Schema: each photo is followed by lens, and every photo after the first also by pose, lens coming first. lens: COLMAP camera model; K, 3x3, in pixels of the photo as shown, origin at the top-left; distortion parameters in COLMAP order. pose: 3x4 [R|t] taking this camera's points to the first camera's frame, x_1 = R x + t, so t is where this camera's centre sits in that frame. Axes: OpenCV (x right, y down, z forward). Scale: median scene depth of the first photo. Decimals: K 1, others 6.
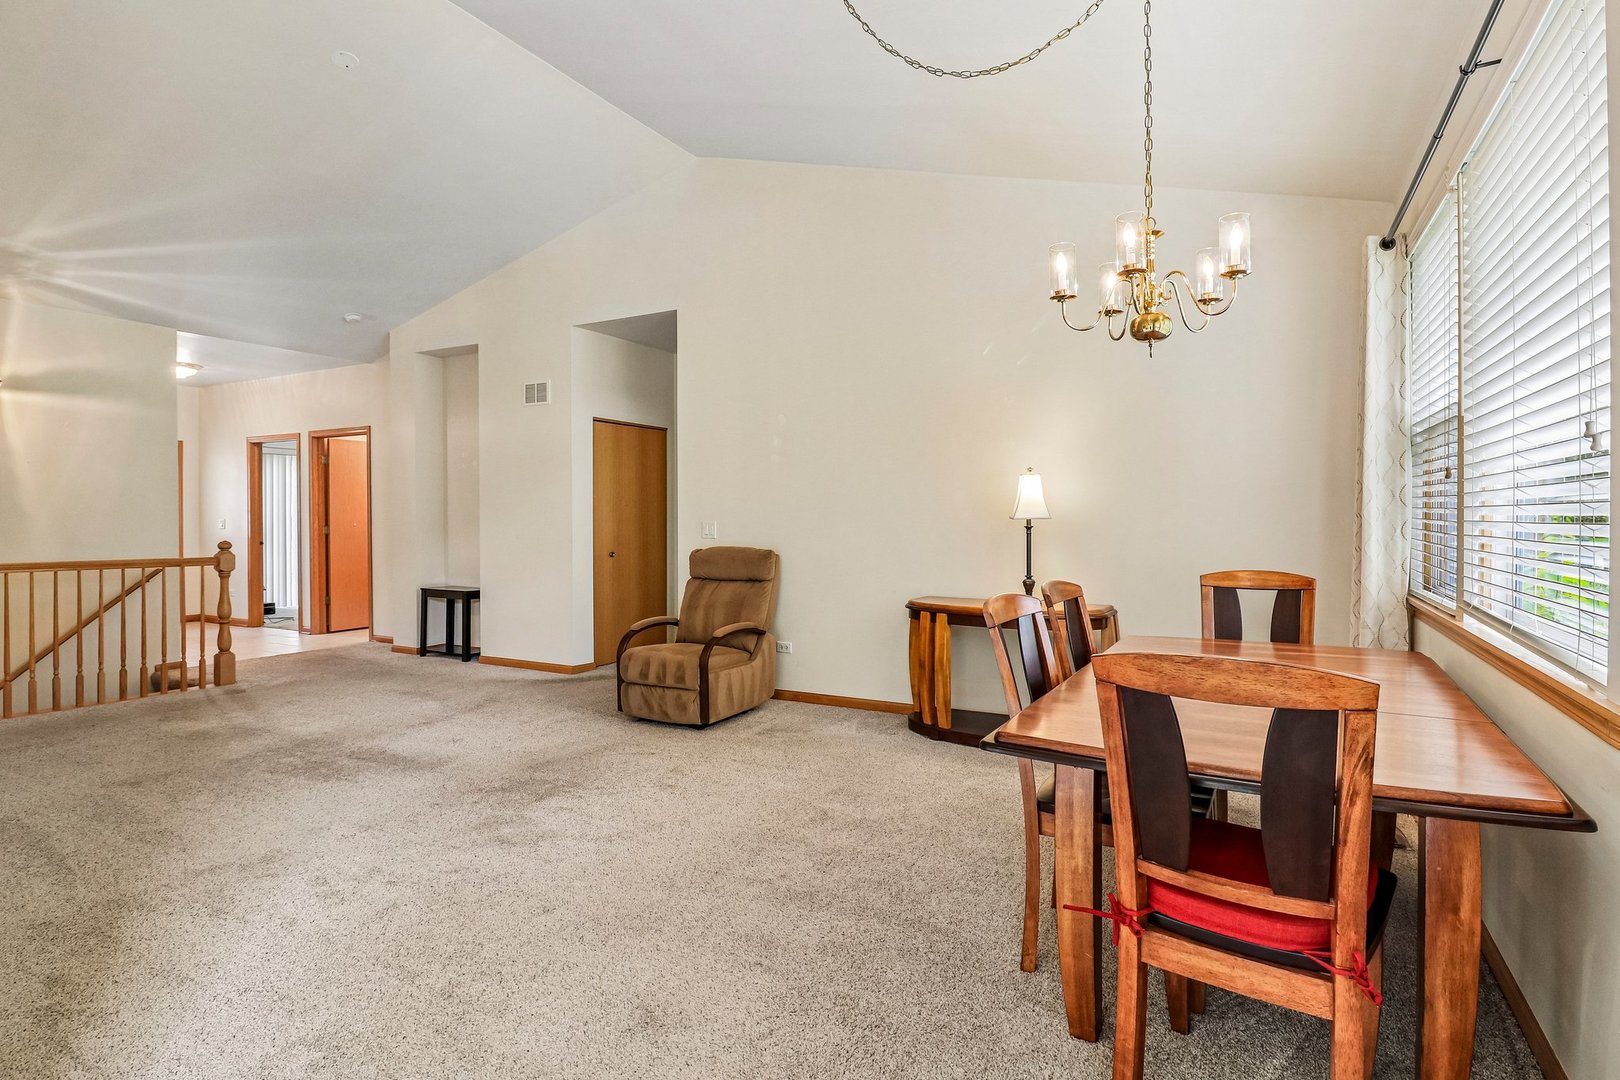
lens RADIAL K [[783.0, 0, 860.3], [0, 783.0, 525.4], [0, 0, 1]] dist [0.009919, -0.013307]
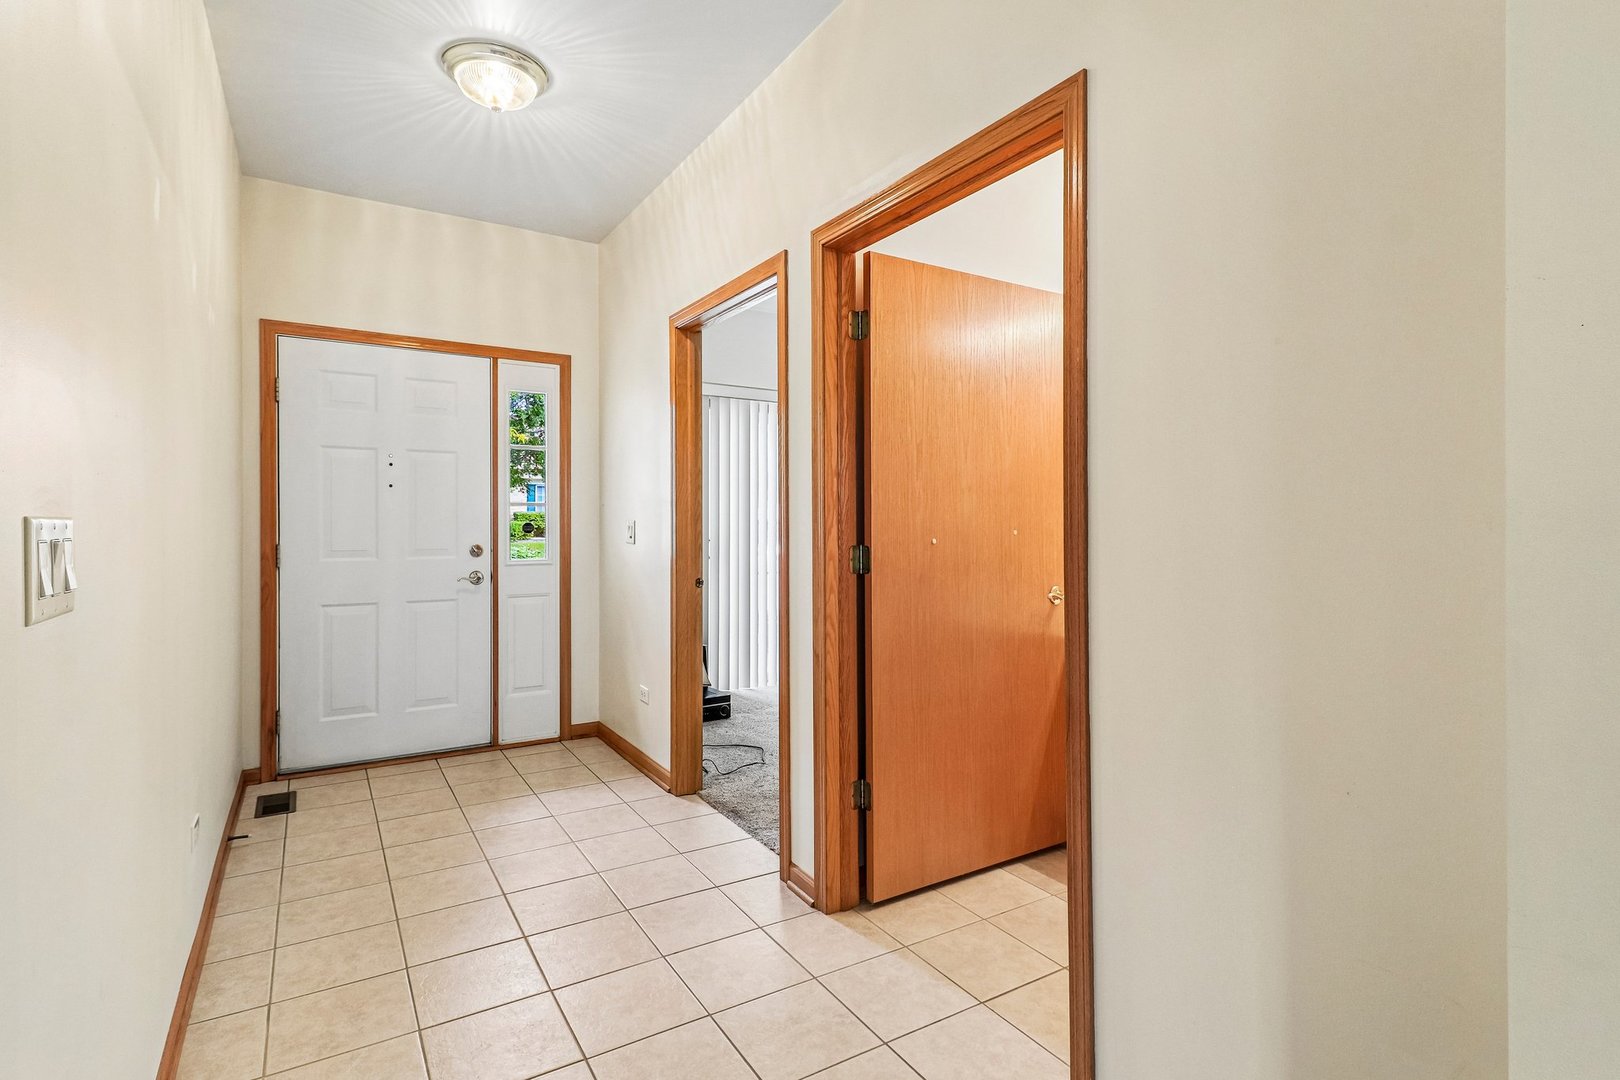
lens RADIAL K [[792.6, 0, 807.8], [0, 792.6, 524.8], [0, 0, 1]] dist [-0.000079, -0.000033]
pose [[0.852941, 0.002896, -0.522000, -0.967649], [-0.006158, 0.999971, -0.004513, -0.009062], [0.521971, 0.007064, 0.852934, 1.311335]]
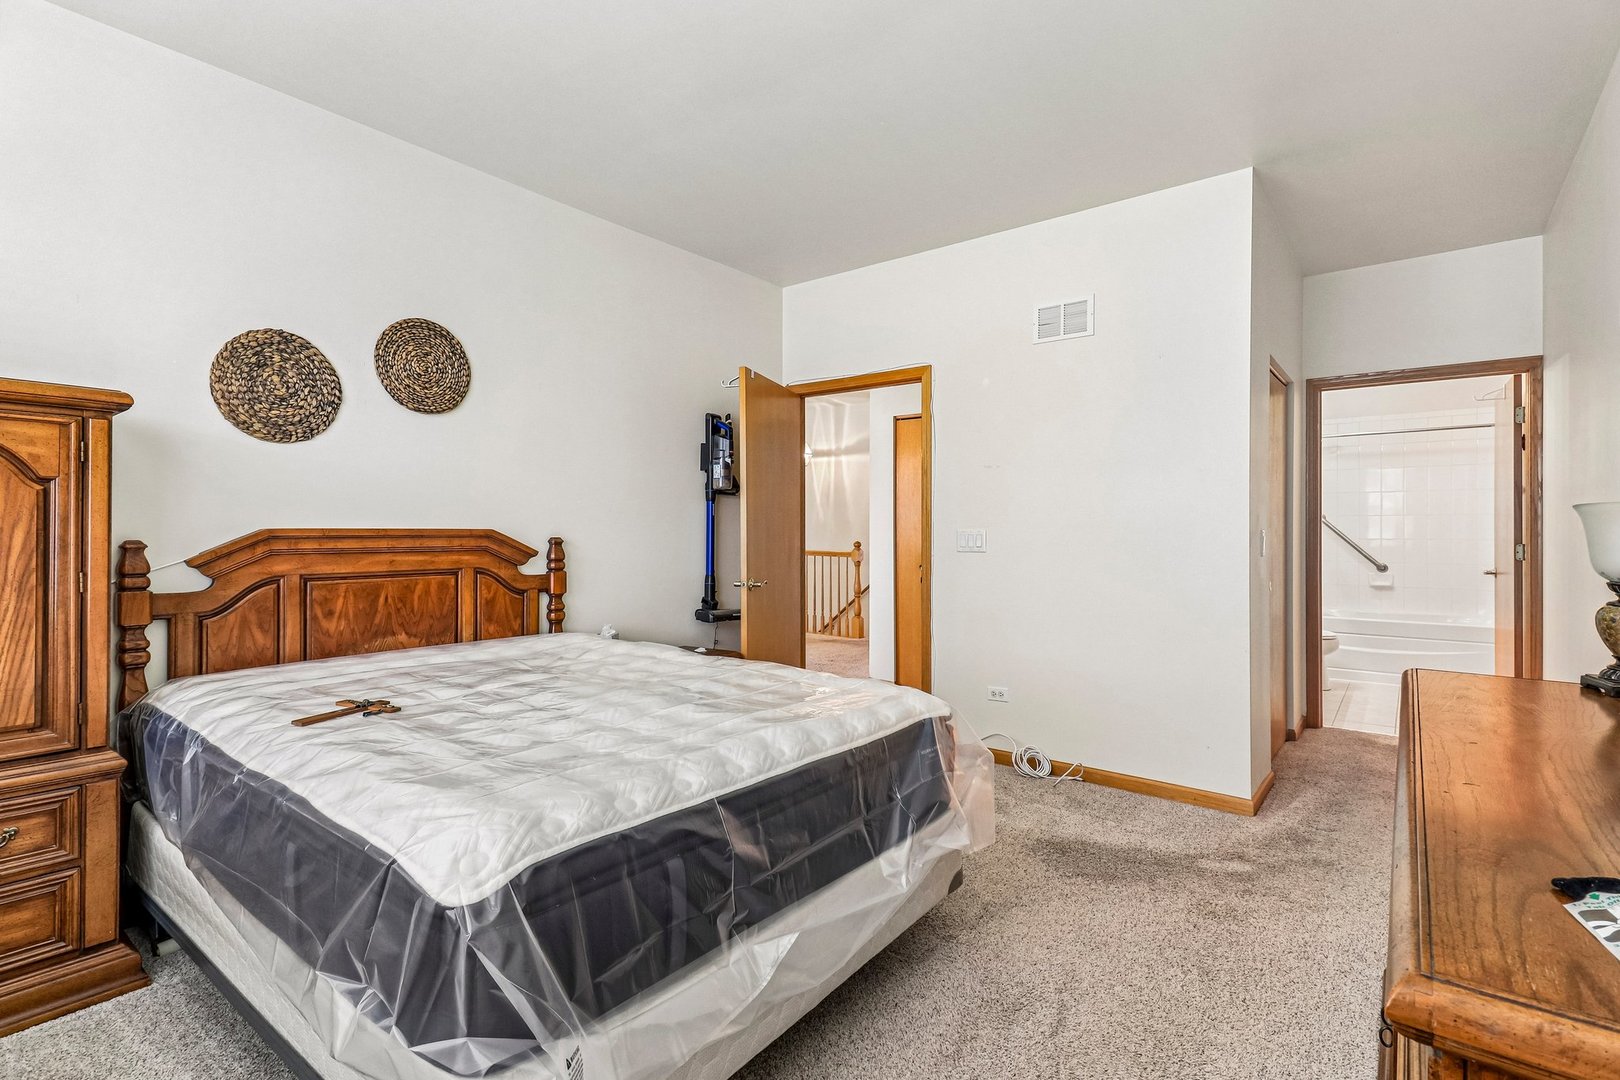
lens RADIAL K [[758.1, 0, 821.0], [0, 758.1, 529.0], [0, 0, 1]] dist [0.025939, -0.000286]
pose [[-0.193739, 0.010019, -0.981002, 0.759527], [-0.007265, 0.999906, 0.011647, -0.025532], [0.981026, 0.009383, -0.193648, 1.493204]]
